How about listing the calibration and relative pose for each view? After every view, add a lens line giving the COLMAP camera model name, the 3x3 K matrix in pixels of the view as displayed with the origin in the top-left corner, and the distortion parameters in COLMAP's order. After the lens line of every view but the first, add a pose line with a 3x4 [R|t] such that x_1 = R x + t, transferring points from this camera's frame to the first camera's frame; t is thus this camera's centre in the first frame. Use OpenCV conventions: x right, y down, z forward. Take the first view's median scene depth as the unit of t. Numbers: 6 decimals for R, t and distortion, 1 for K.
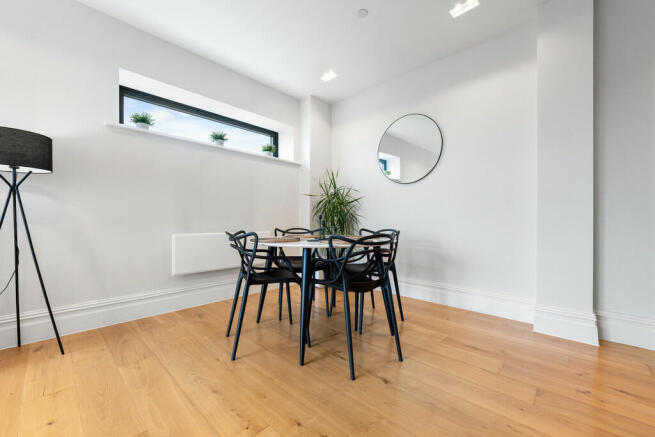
lens RADIAL K [[259.4, 0, 311.9], [0, 259.4, 218.3], [0, 0, 1]] dist [0.000019, -0.000006]
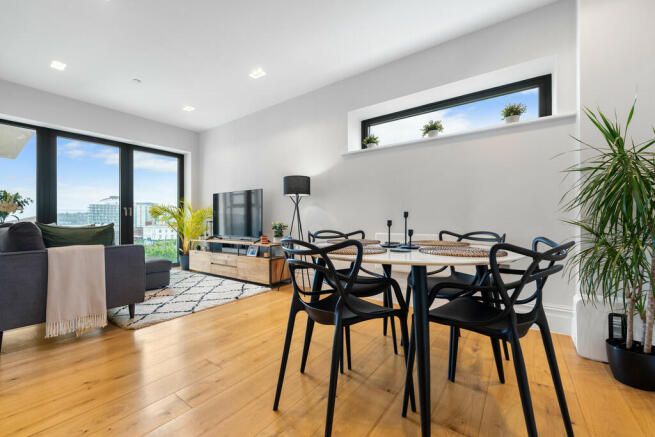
lens RADIAL K [[273.9, 0, 331.0], [0, 273.9, 216.5], [0, 0, 1]] dist [-0.000531, -0.000245]
pose [[0.167245, -0.024393, -0.985613, 0.636897], [0.010718, 0.999680, -0.022923, 0.015649], [0.985857, -0.006730, 0.167453, 0.614298]]
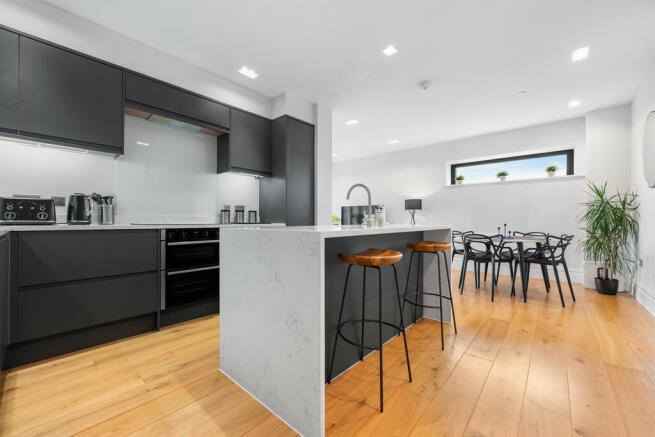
lens RADIAL K [[263.2, 0, 324.3], [0, 263.2, 218.3], [0, 0, 1]] dist [0.000760, -0.000153]
pose [[0.056090, -0.023642, -0.998146, 1.506821], [0.003153, 0.999719, -0.023502, -0.006554], [0.998421, -0.001829, 0.056149, -0.245438]]
